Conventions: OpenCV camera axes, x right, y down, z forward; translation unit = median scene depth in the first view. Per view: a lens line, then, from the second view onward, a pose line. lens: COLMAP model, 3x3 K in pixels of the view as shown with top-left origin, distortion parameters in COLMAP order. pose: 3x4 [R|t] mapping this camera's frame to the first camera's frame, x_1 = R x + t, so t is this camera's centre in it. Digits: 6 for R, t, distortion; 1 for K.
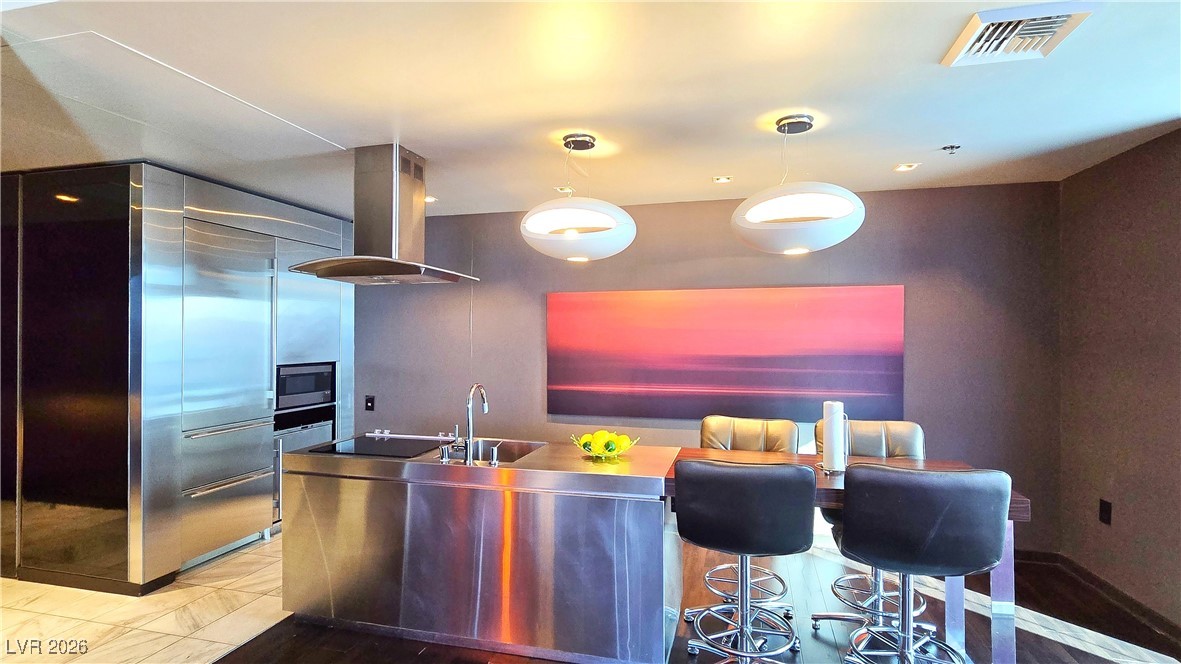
lens RADIAL K [[573.1, 0, 591.0], [0, 573.1, 323.7], [0, 0, 1]] dist [-0.009650, 0.005255]
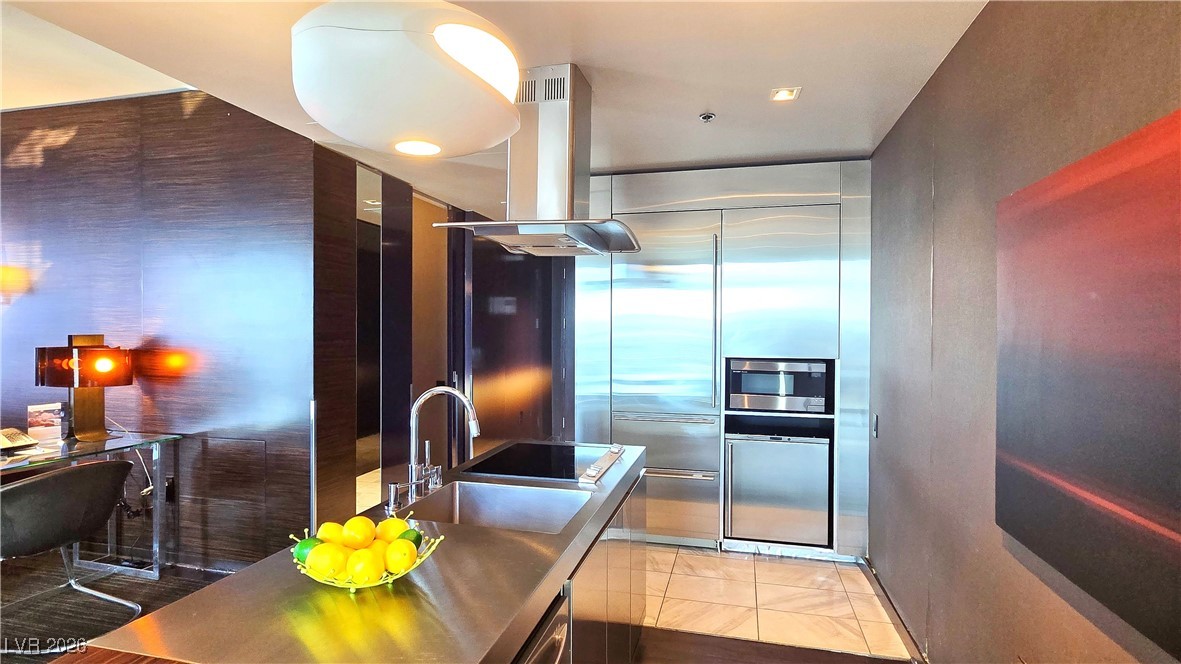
lens RADIAL K [[573.1, 0, 597.8], [0, 573.1, 333.8], [0, 0, 1]] dist [-0.009650, 0.005255]
pose [[0.026605, 0.007438, -0.999618, 0.303162], [0.014300, 0.999867, 0.007820, 0.026971], [0.999544, -0.014502, 0.026495, 0.768519]]
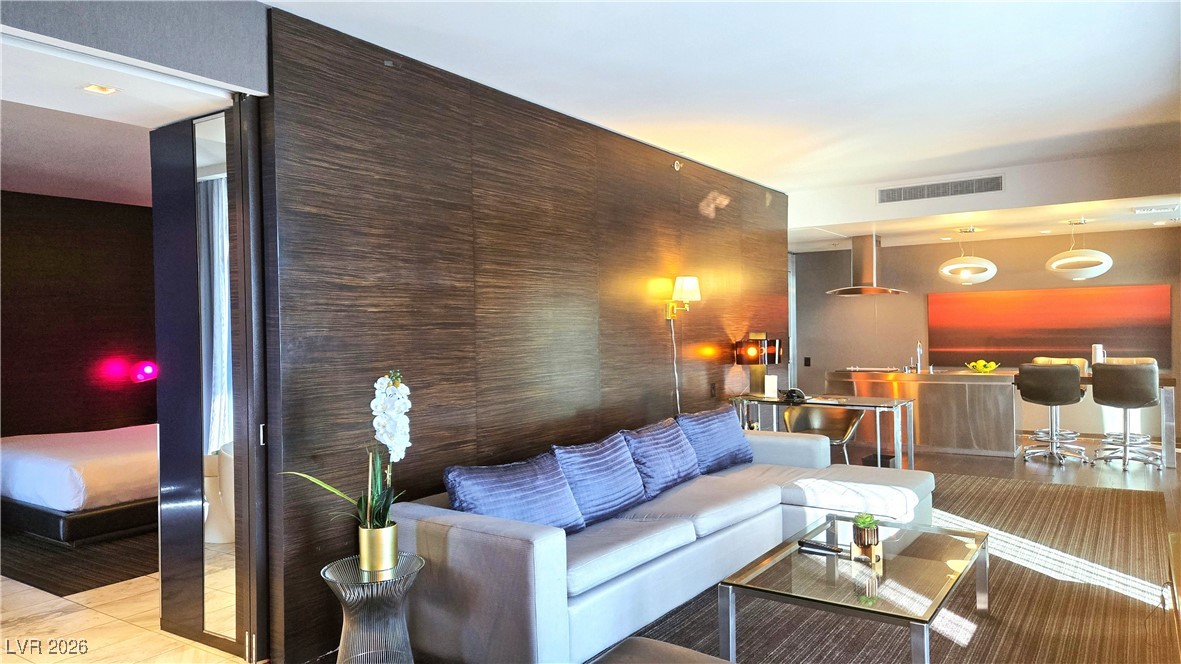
lens RADIAL K [[790.9, 0, 592.5], [0, 790.9, 336.0], [0, 0, 1]] dist [0.040844, -0.001132]
pose [[0.948733, -0.014226, -0.315759, -0.287530], [0.025727, 0.999148, 0.032284, -0.032033], [0.315031, -0.038752, 0.948290, -1.616507]]
